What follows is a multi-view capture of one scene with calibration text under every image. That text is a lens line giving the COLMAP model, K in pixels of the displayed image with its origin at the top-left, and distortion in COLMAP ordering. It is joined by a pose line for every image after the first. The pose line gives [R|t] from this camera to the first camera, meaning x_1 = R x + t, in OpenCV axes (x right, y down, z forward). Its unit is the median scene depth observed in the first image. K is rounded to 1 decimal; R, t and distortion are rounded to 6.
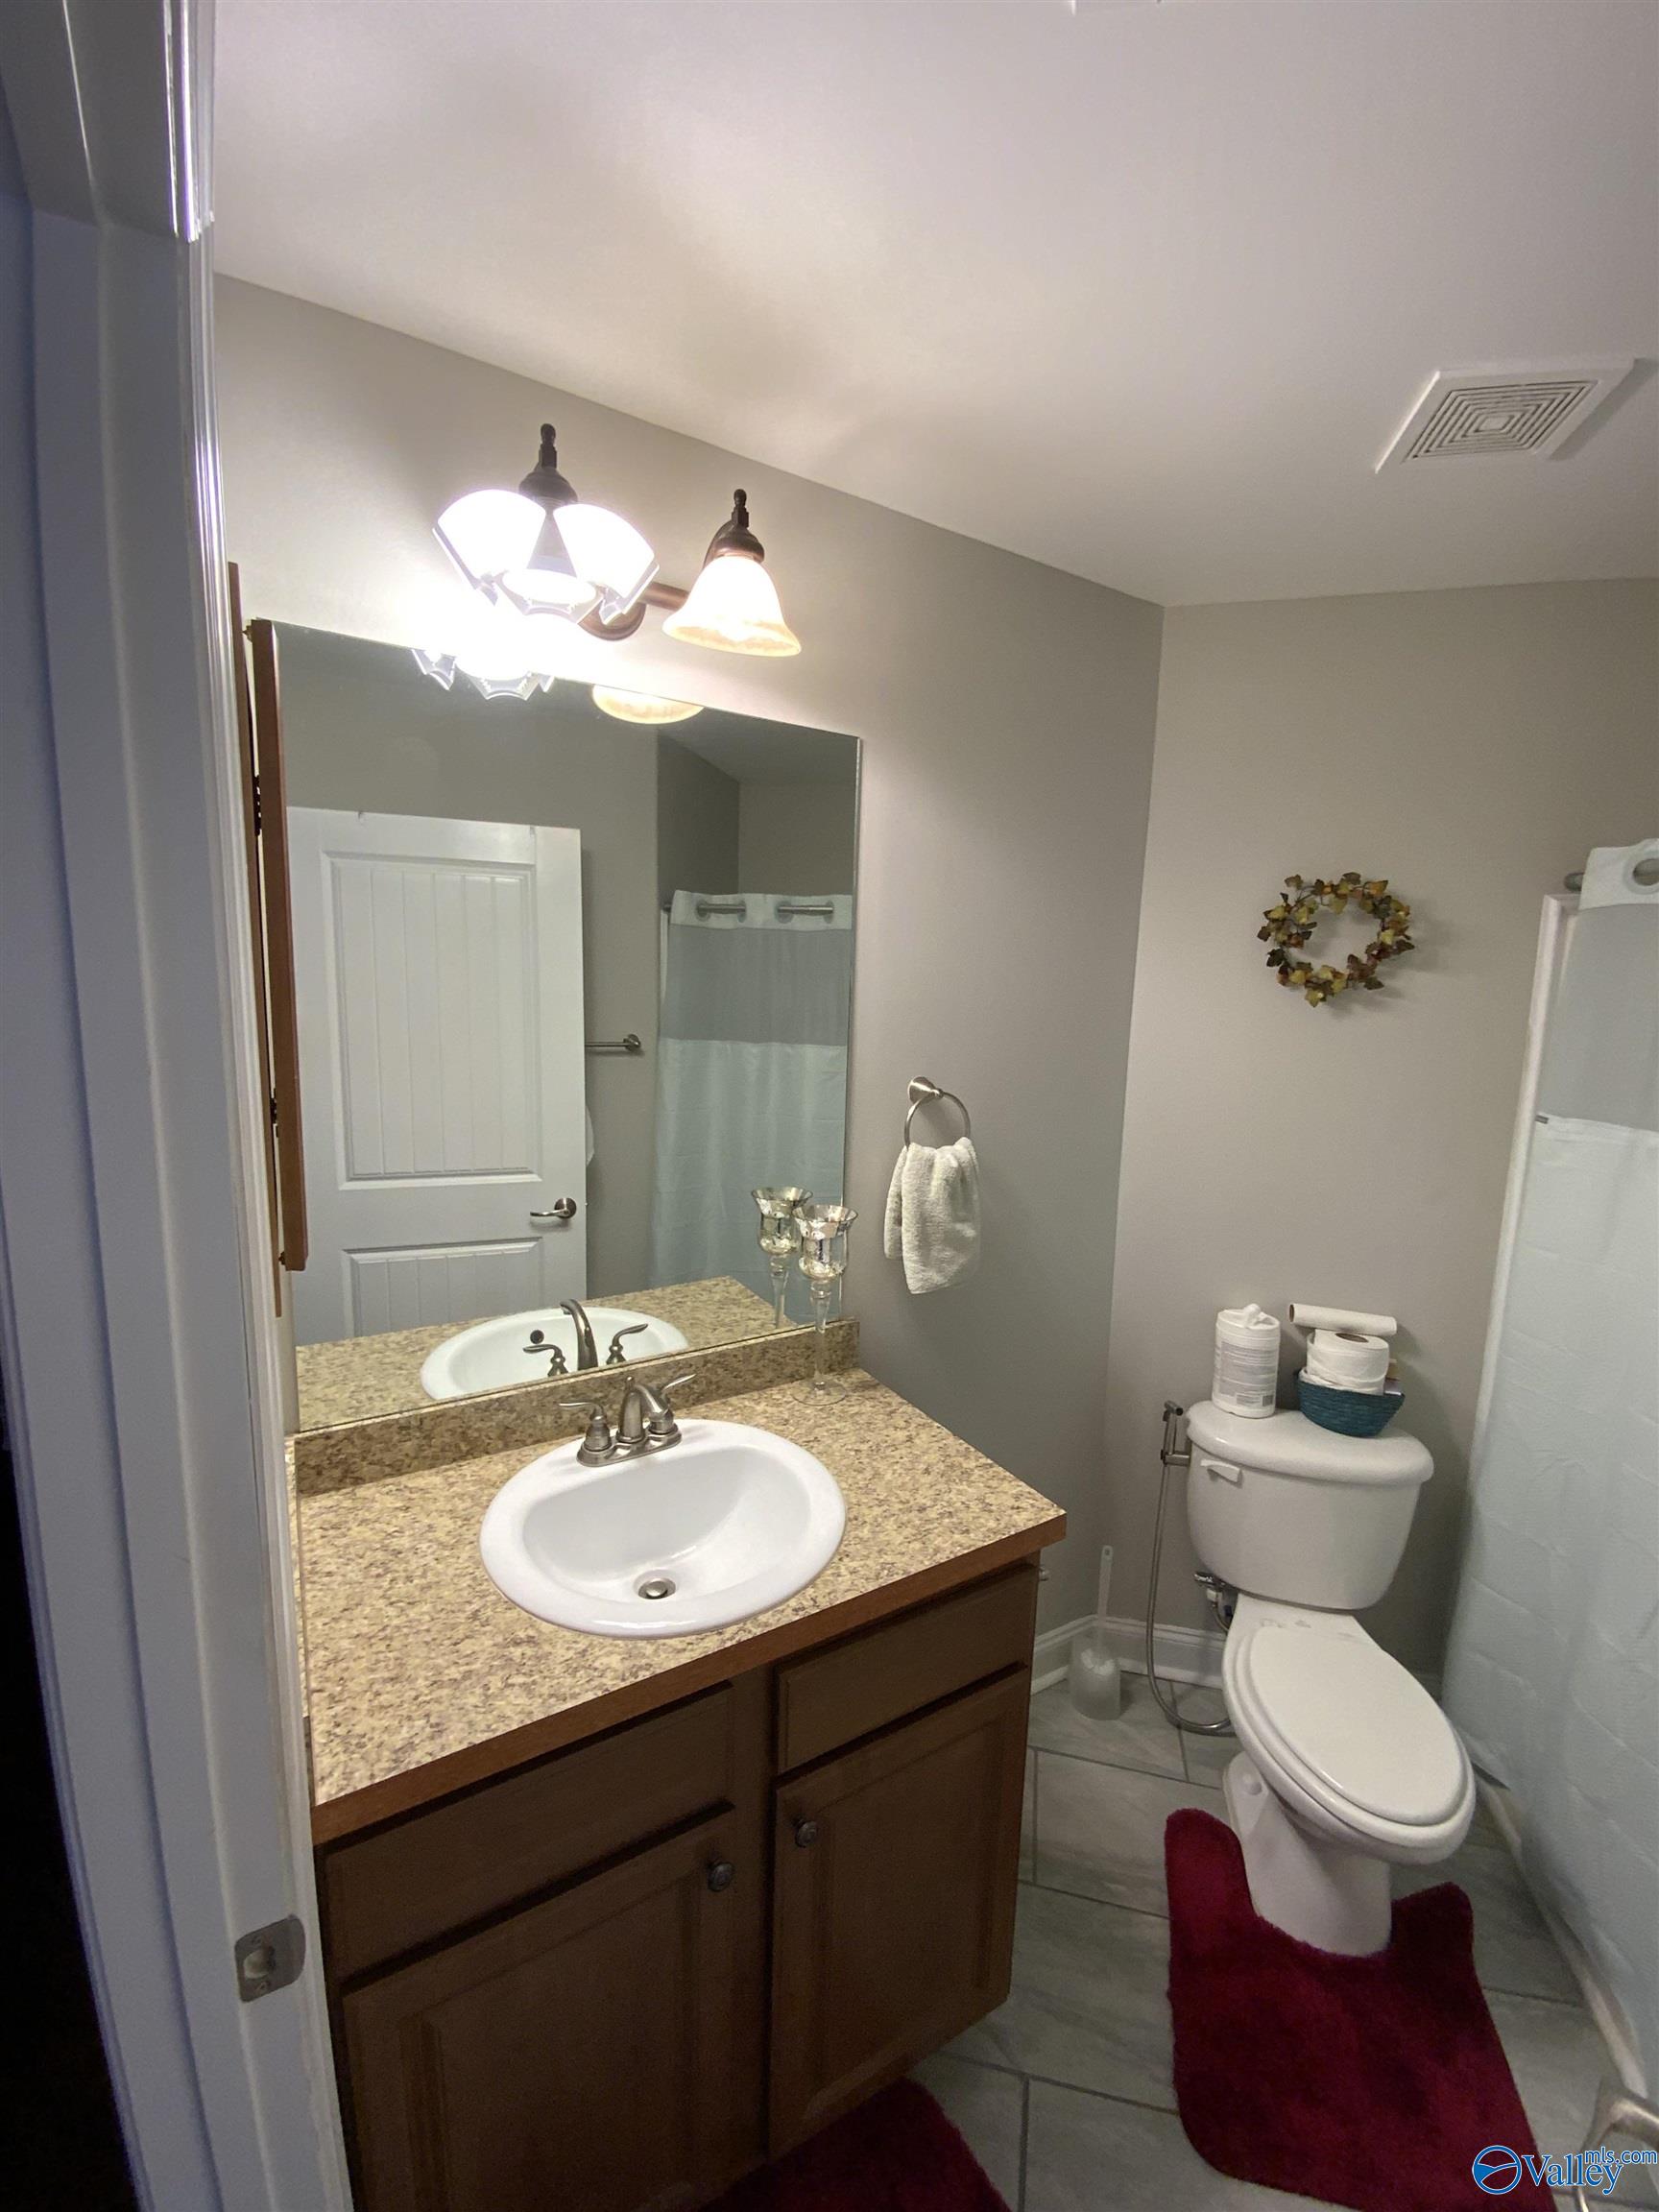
lens RADIAL K [[898.3, 0, 828.1], [0, 898.3, 1099.5], [0, 0, 1]] dist [0.012517, -0.022256]
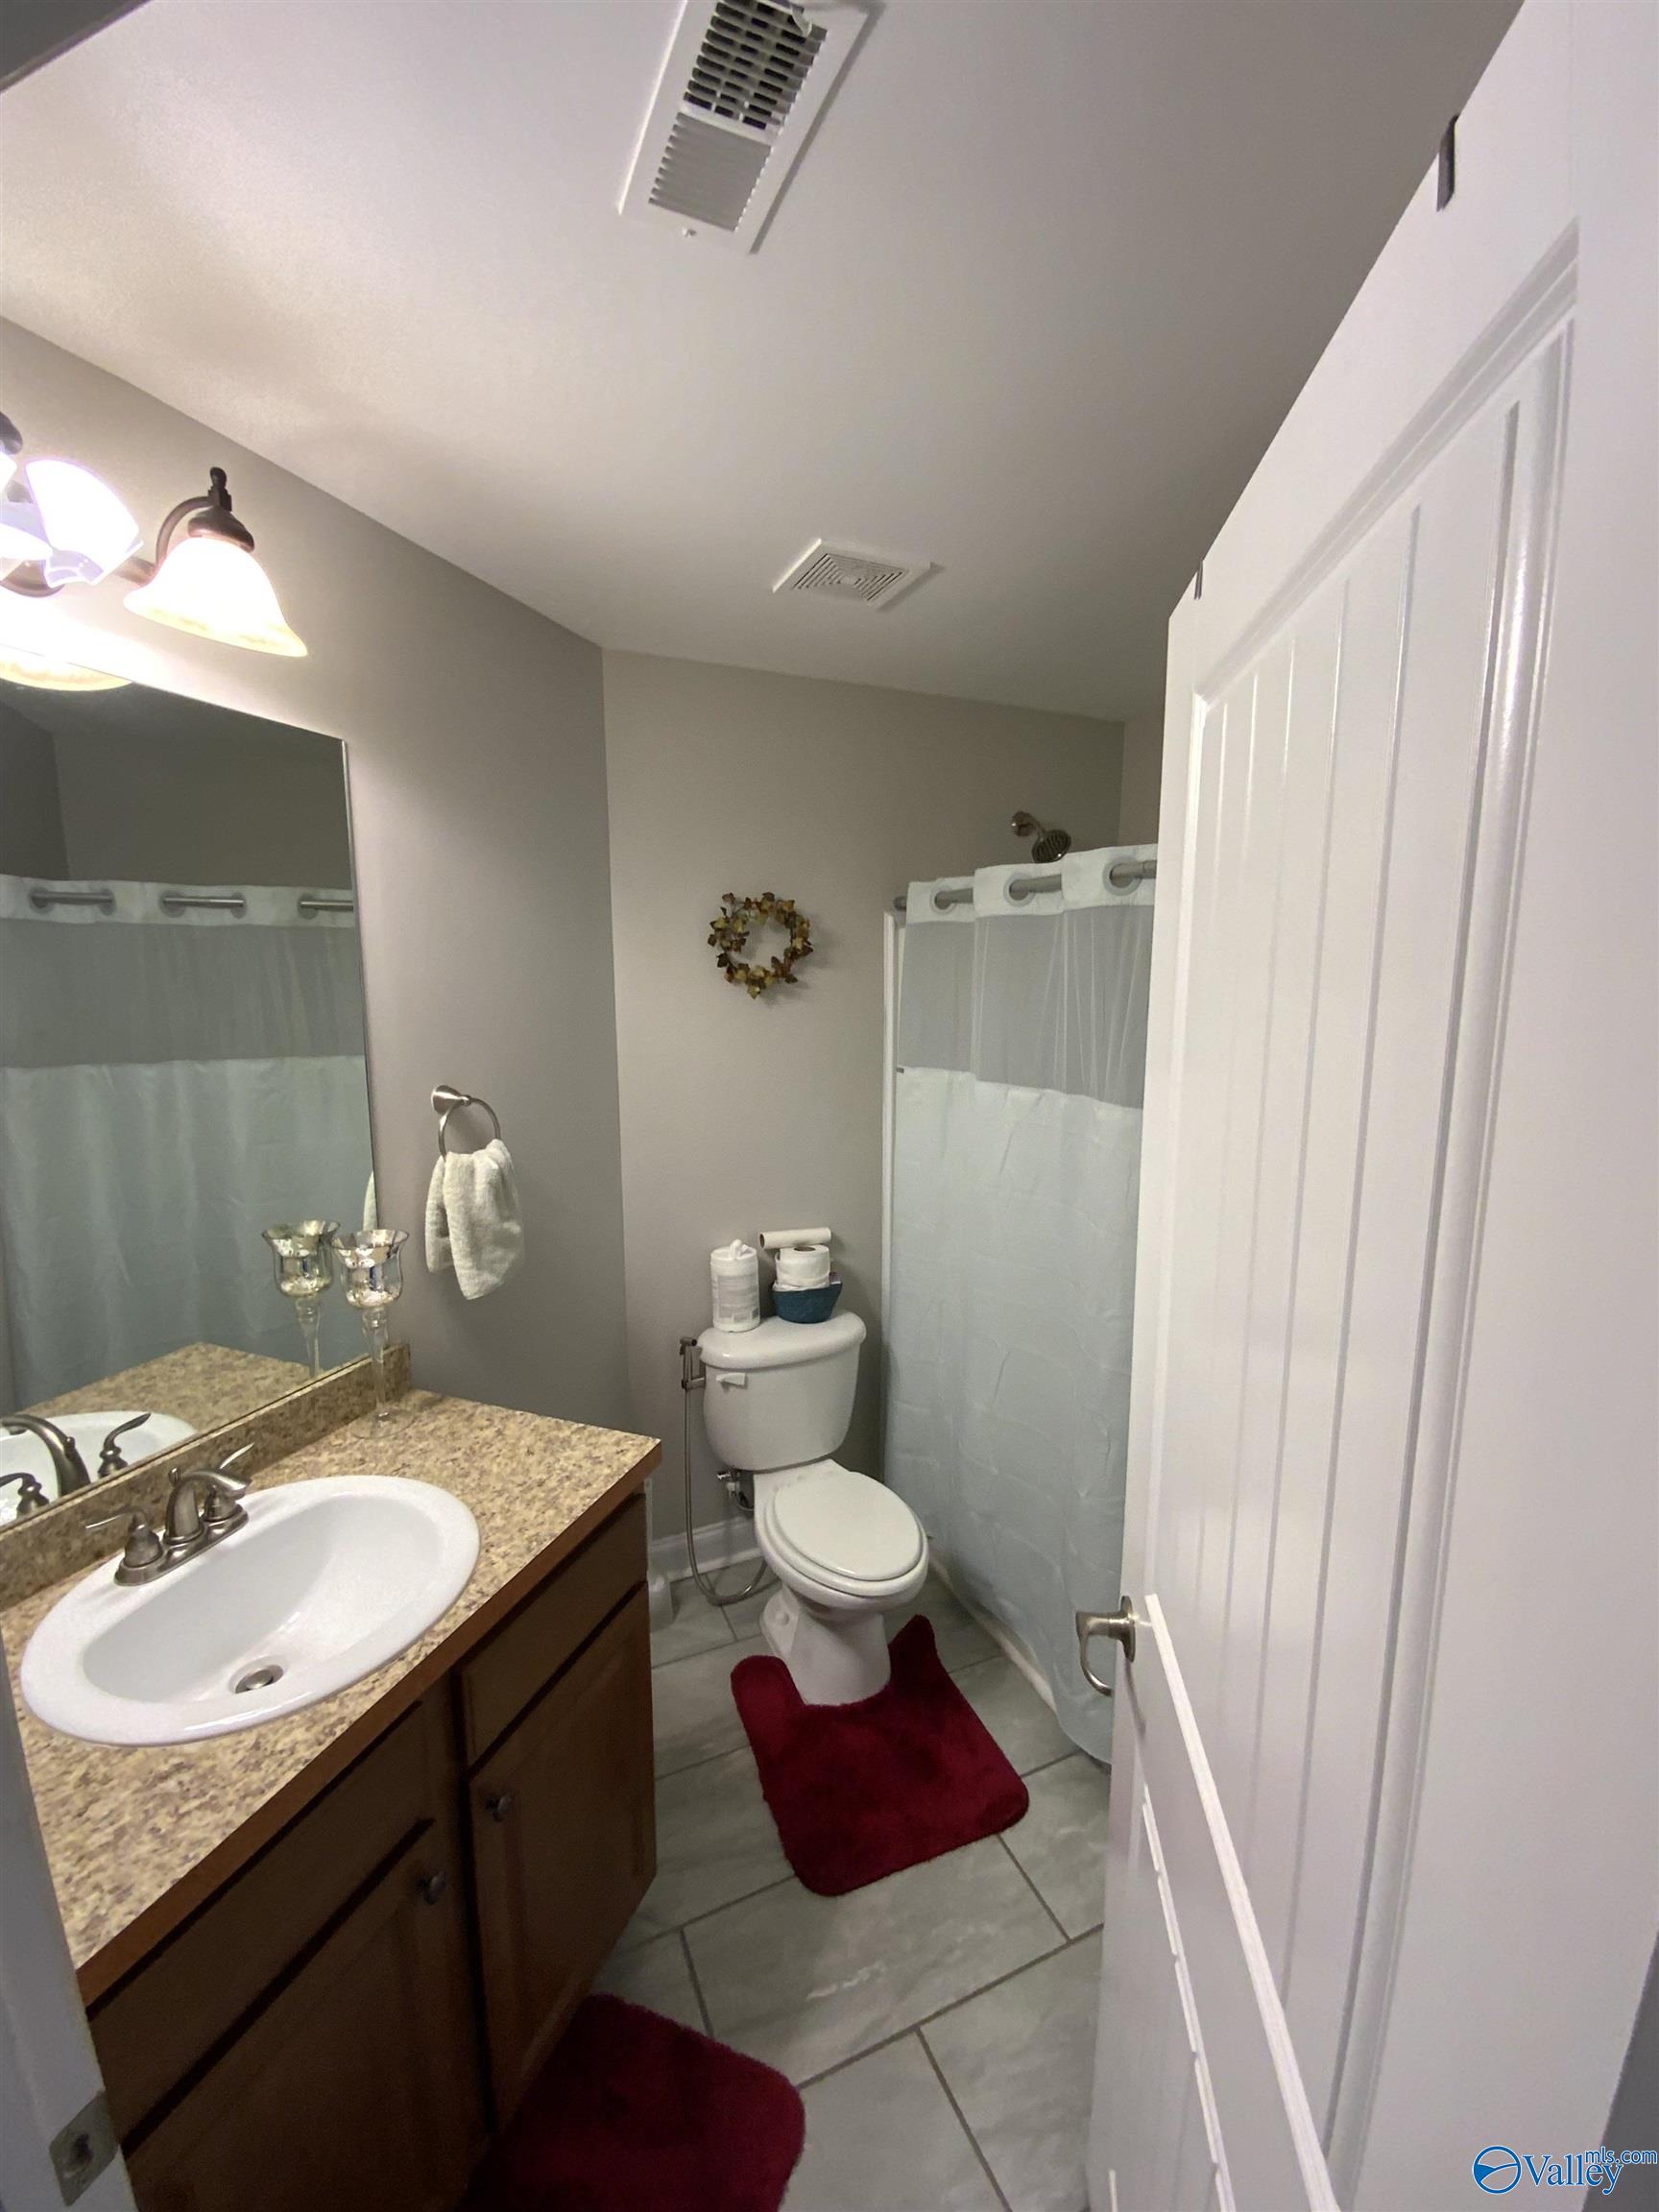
lens RADIAL K [[882.8, 0, 859.9], [0, 882.8, 1103.5], [0, 0, 1]] dist [0.013593, -0.019392]
pose [[0.769723, -0.116499, 0.627658, -0.172475], [0.099564, 0.993084, 0.062227, -0.023619], [-0.630566, 0.014595, 0.775998, -0.065060]]
